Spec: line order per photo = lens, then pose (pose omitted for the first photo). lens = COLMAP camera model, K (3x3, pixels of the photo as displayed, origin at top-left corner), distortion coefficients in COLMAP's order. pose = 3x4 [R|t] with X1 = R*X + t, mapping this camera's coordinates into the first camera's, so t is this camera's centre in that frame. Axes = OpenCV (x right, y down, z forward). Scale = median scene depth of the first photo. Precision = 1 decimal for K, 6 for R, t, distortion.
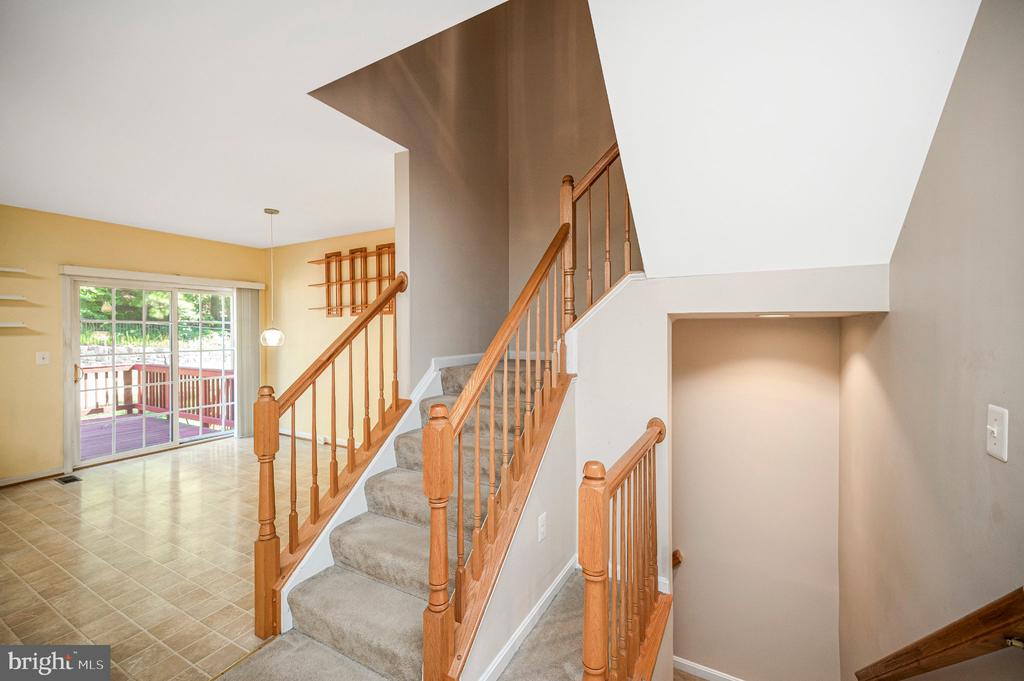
lens RADIAL K [[420.8, 0, 511.1], [0, 420.8, 328.8], [0, 0, 1]] dist [0.000075, -0.000048]
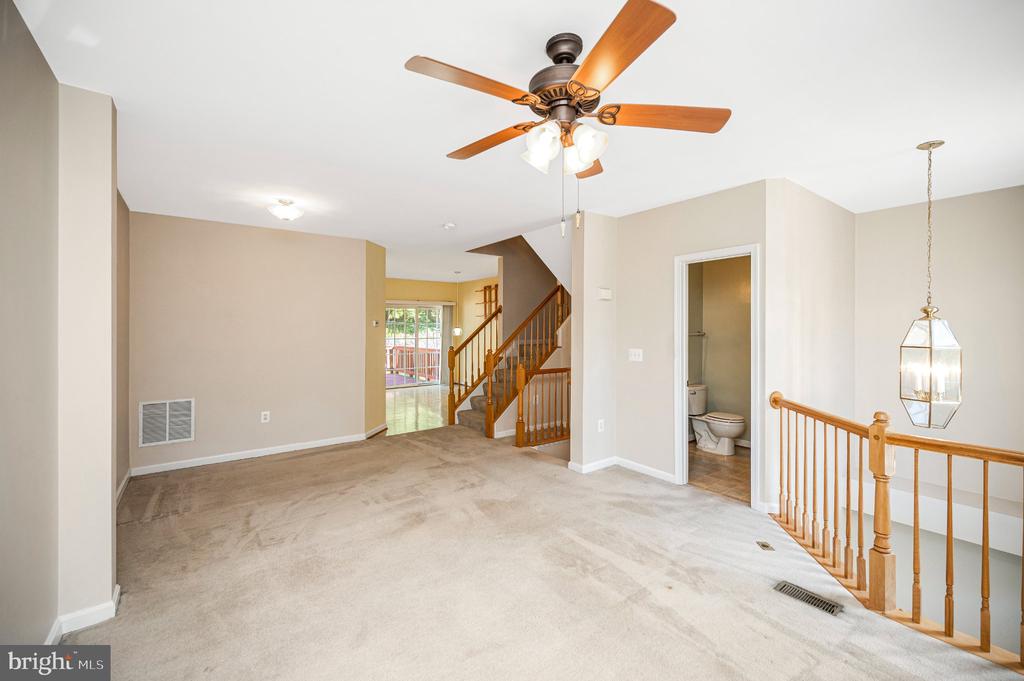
lens RADIAL K [[420.8, 0, 511.1], [0, 420.8, 328.8], [0, 0, 1]] dist [0.000075, -0.000048]
pose [[0.915213, 0.006098, -0.402925, 0.429648], [-0.003632, 0.999970, 0.006884, -0.006052], [0.402954, -0.004837, 0.915207, -0.667453]]
